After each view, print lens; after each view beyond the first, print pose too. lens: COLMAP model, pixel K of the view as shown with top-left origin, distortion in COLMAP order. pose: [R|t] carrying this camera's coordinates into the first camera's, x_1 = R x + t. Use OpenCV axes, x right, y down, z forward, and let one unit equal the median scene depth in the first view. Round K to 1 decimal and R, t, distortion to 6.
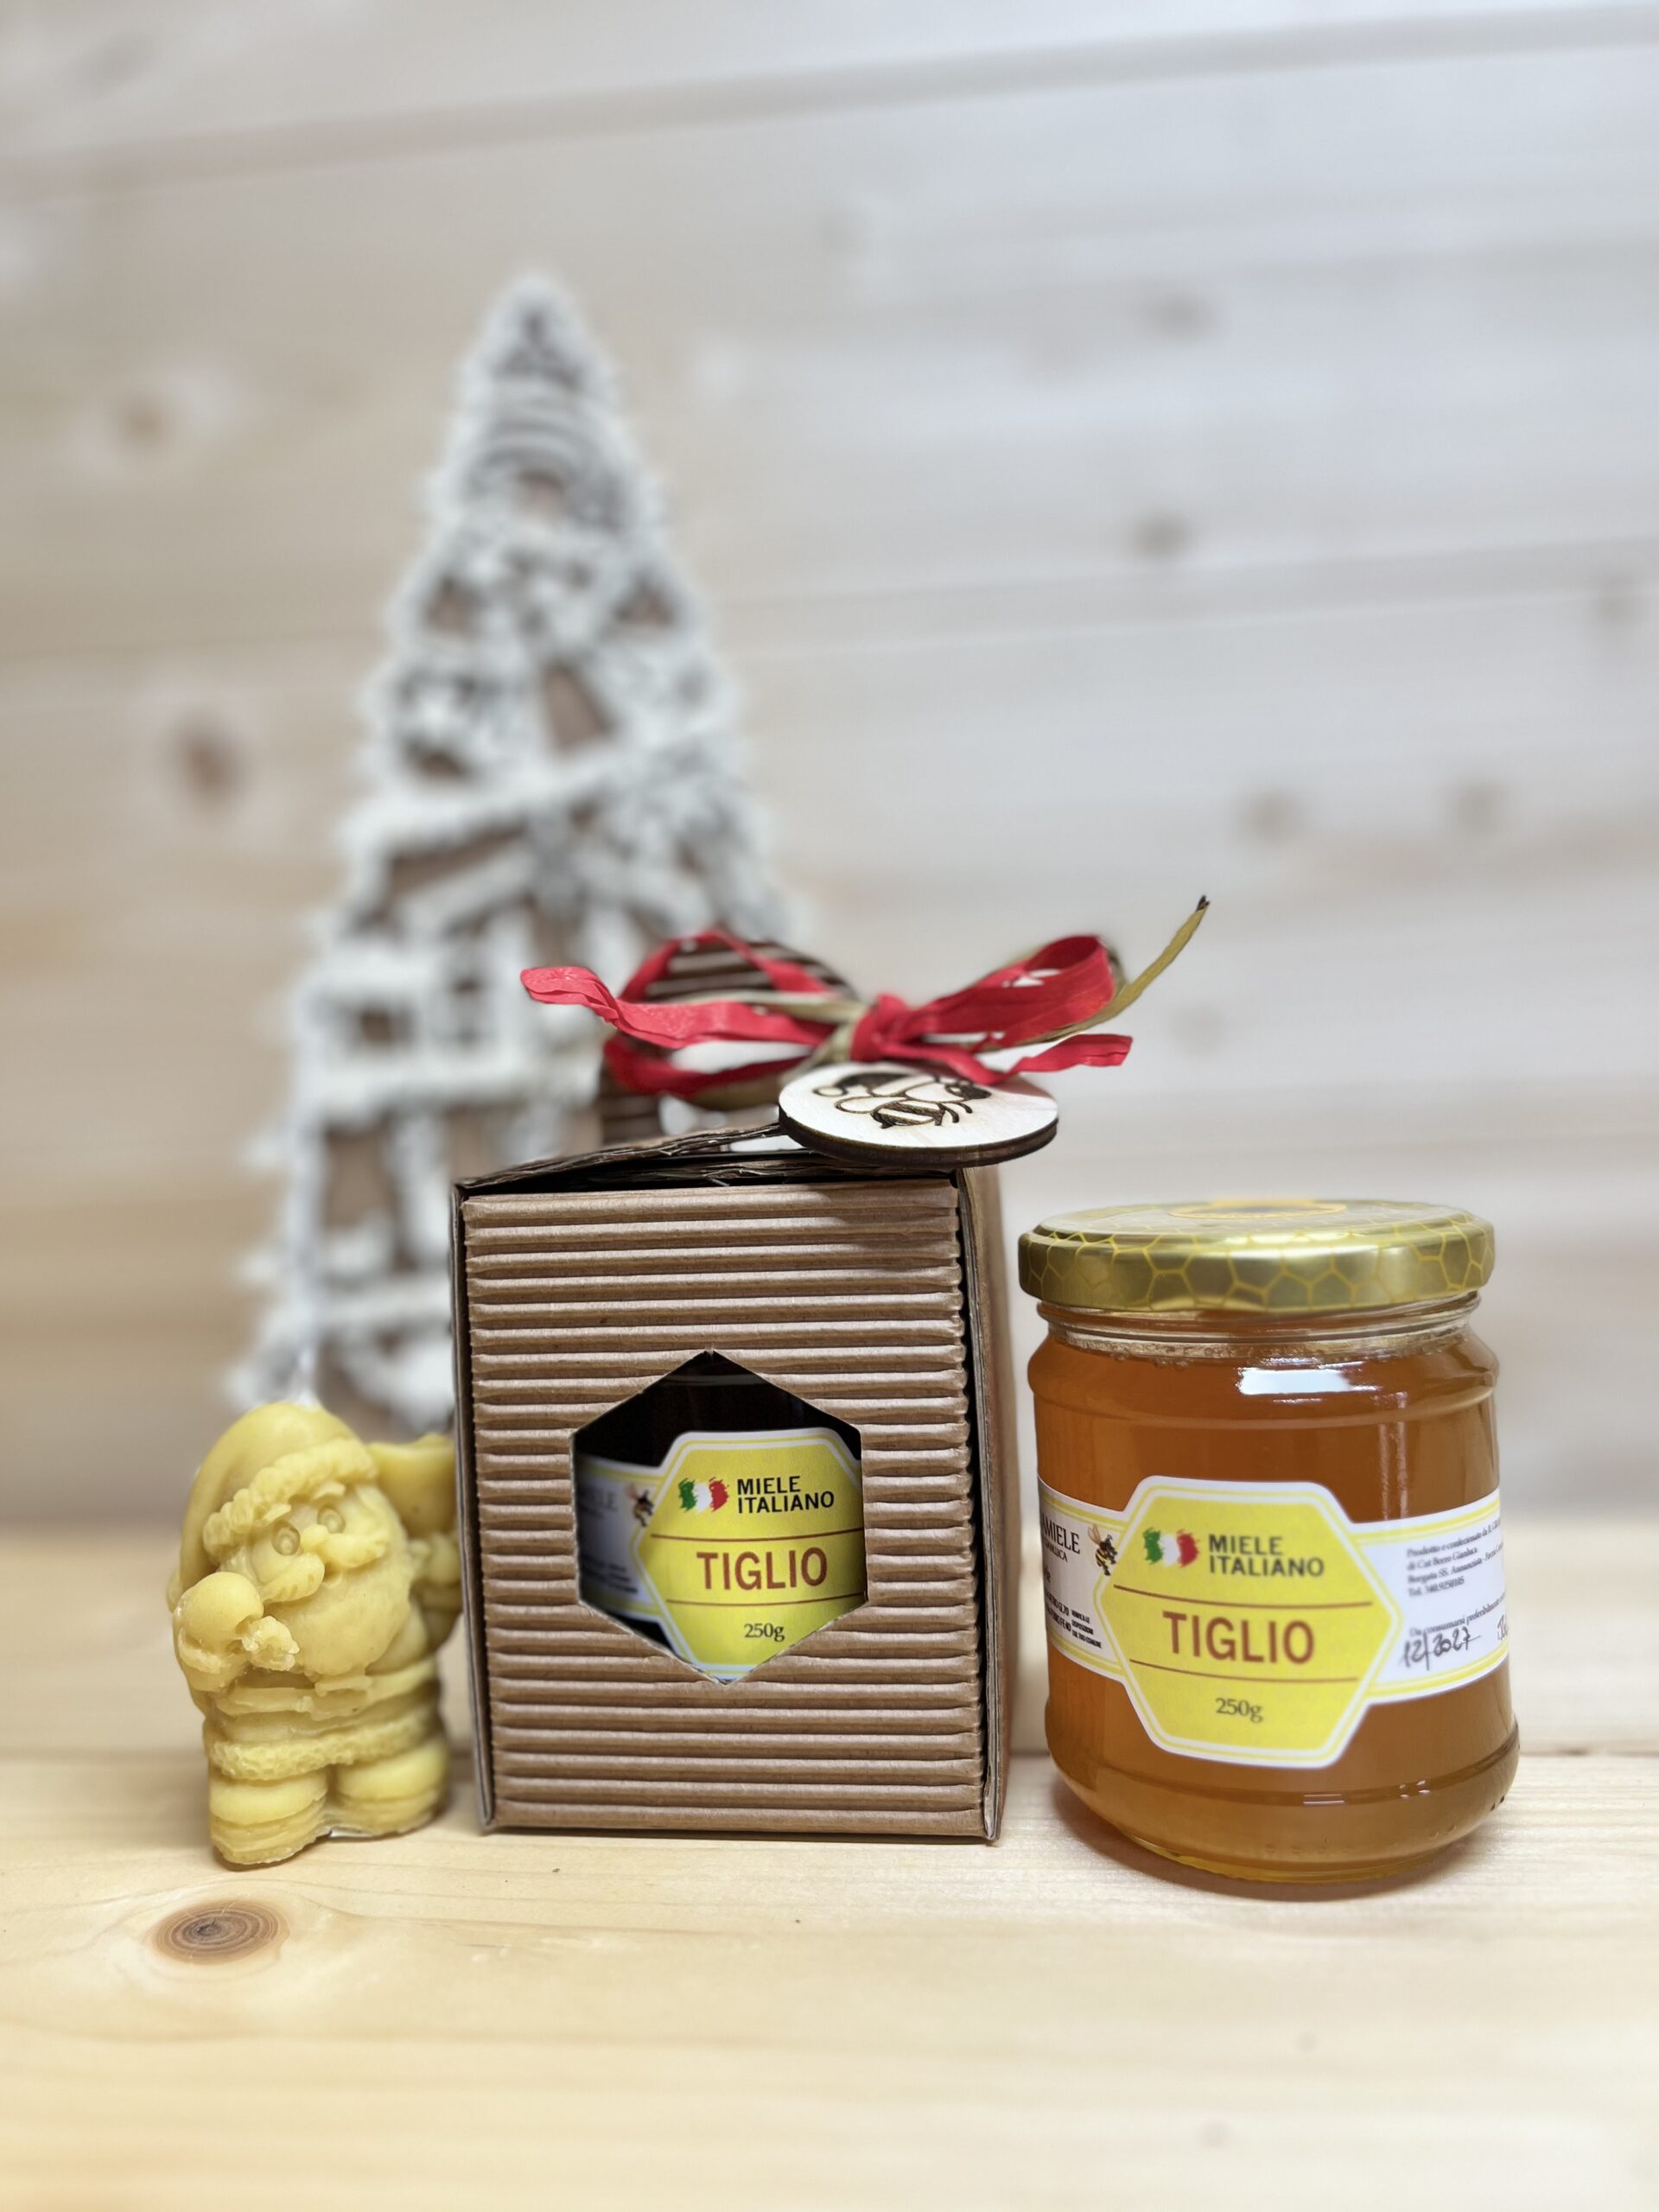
lens RADIAL K [[1674.4, 0, 829.5], [0, 1674.4, 1106.0], [0, 0, 1]] dist [-0.005632, 0.007698]
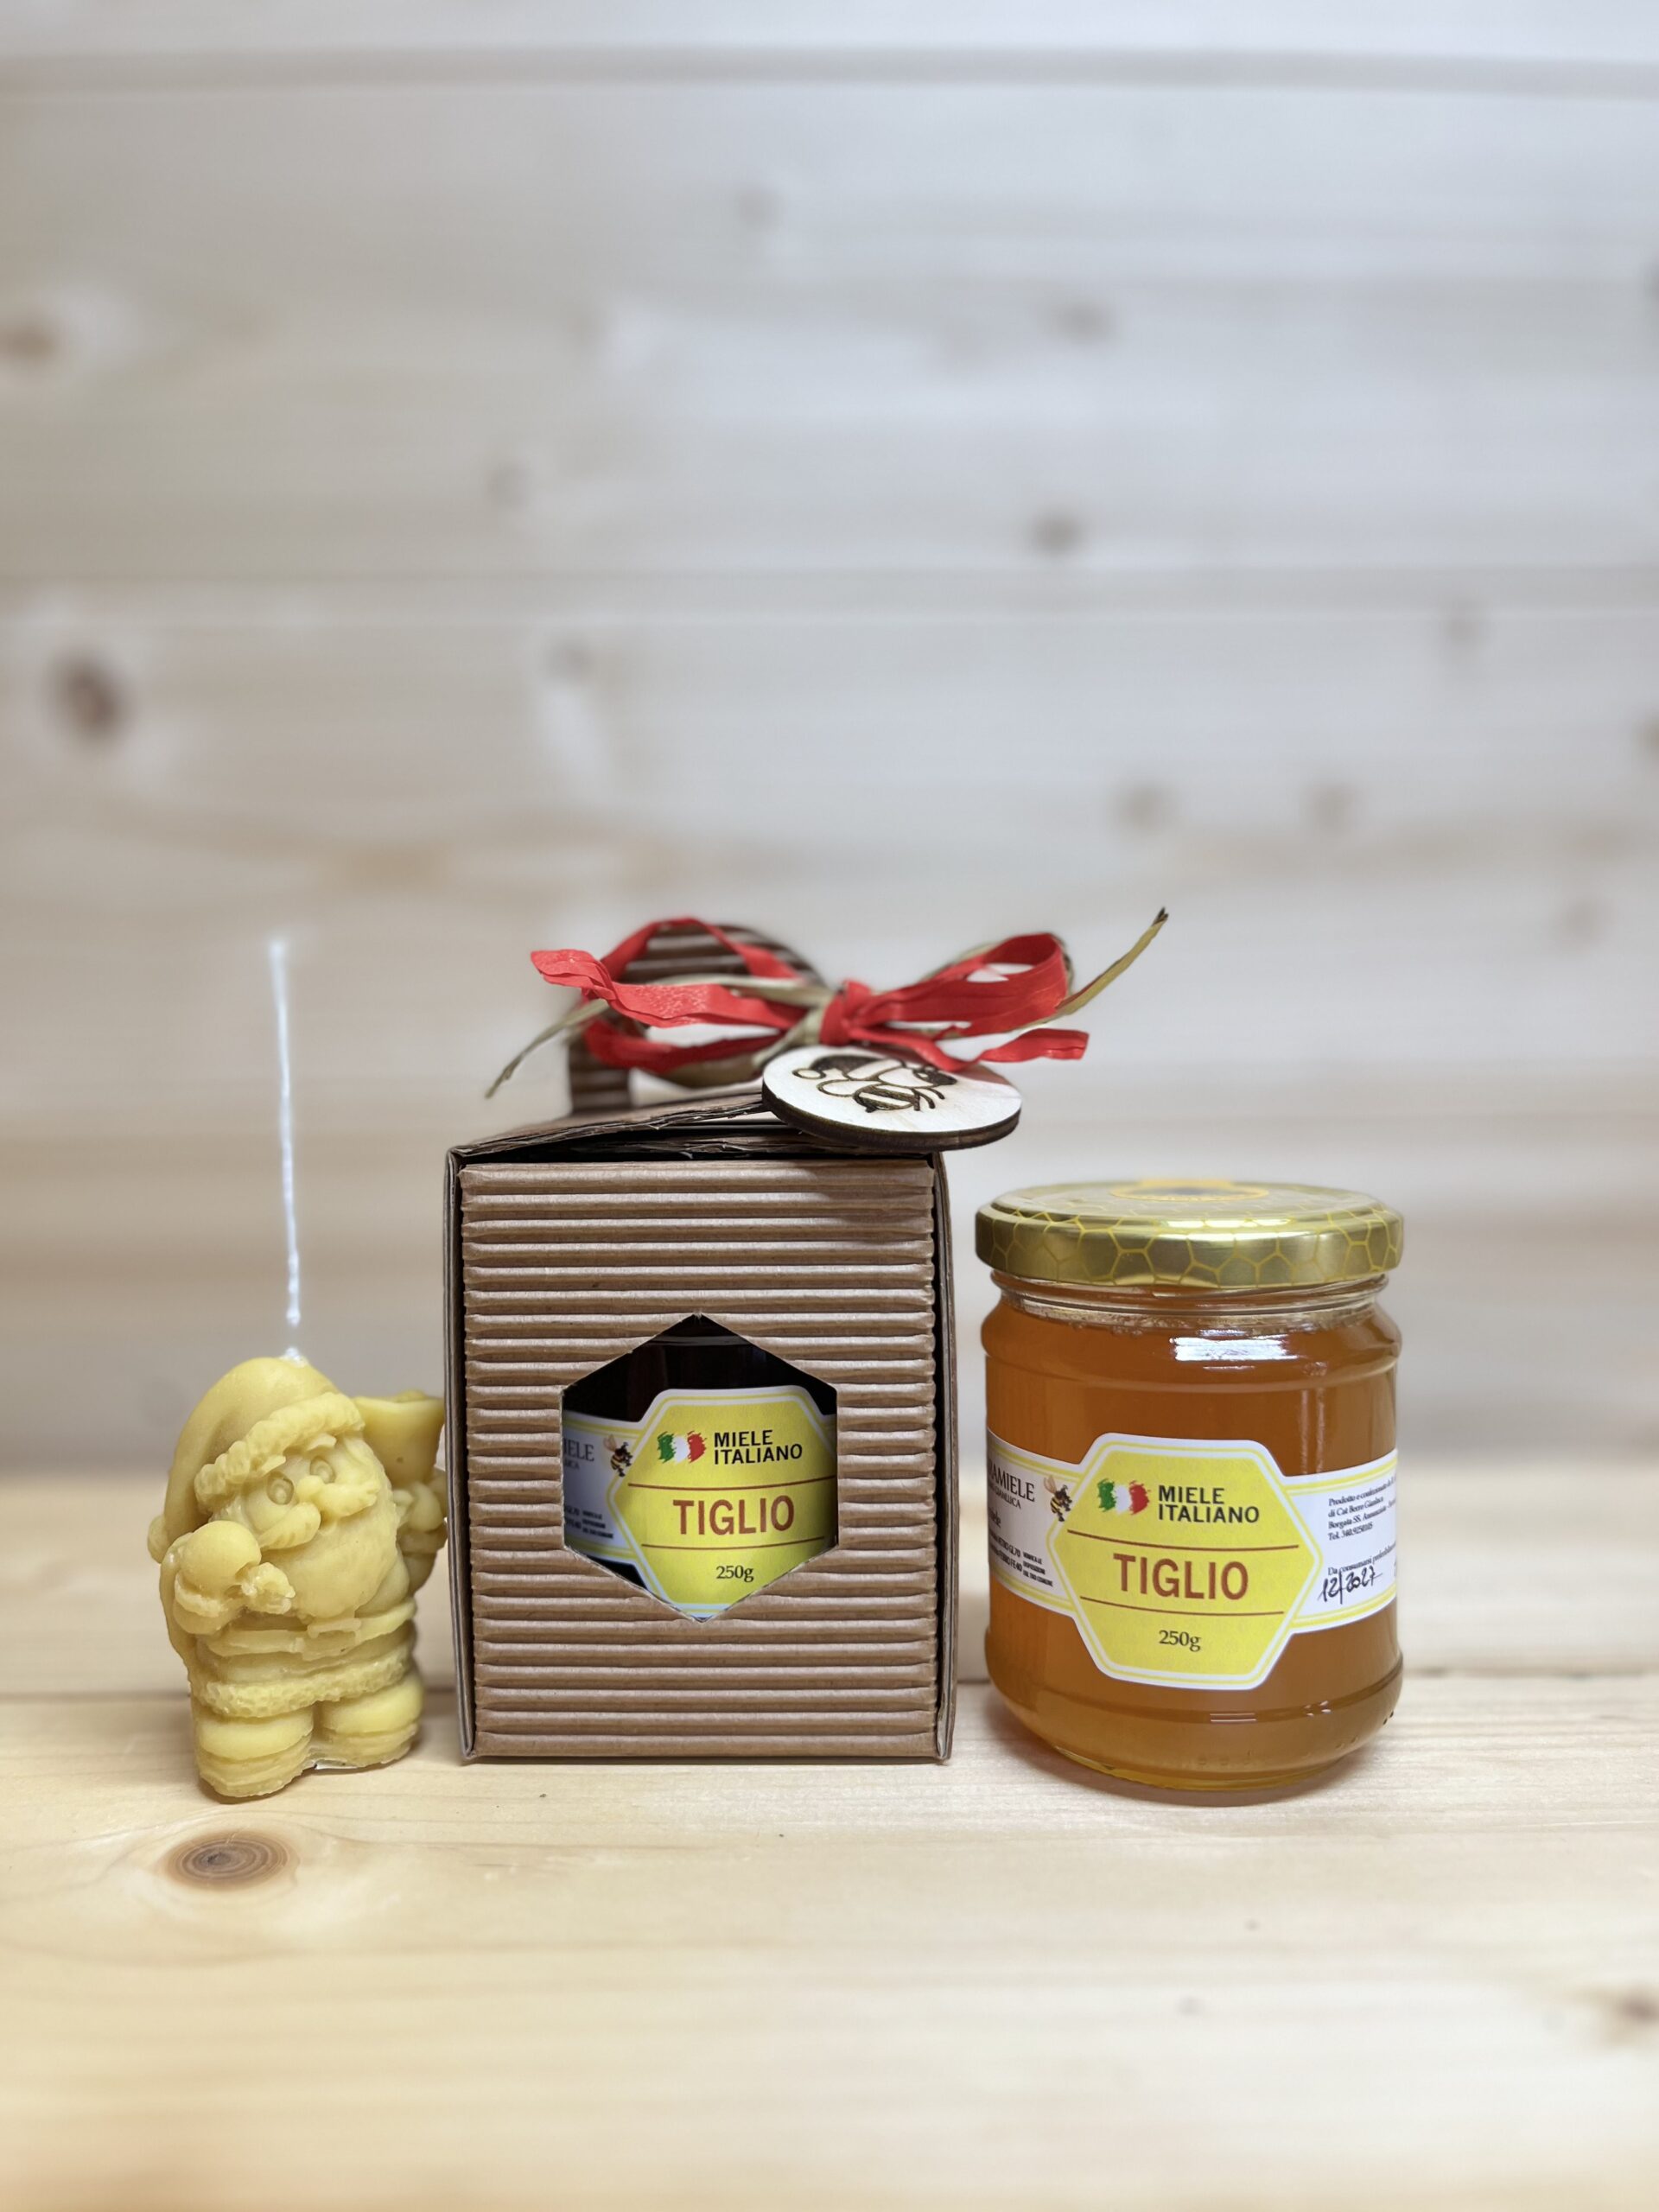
lens RADIAL K [[1664.1, 0, 829.5], [0, 1664.1, 1106.0], [0, 0, 1]] dist [0.003937, -0.009003]
pose [[0.992229, 0.026920, 0.121476, -0.120528], [-0.031276, 0.998929, 0.034097, -0.025875], [-0.120428, -0.037631, 0.992009, -0.061799]]
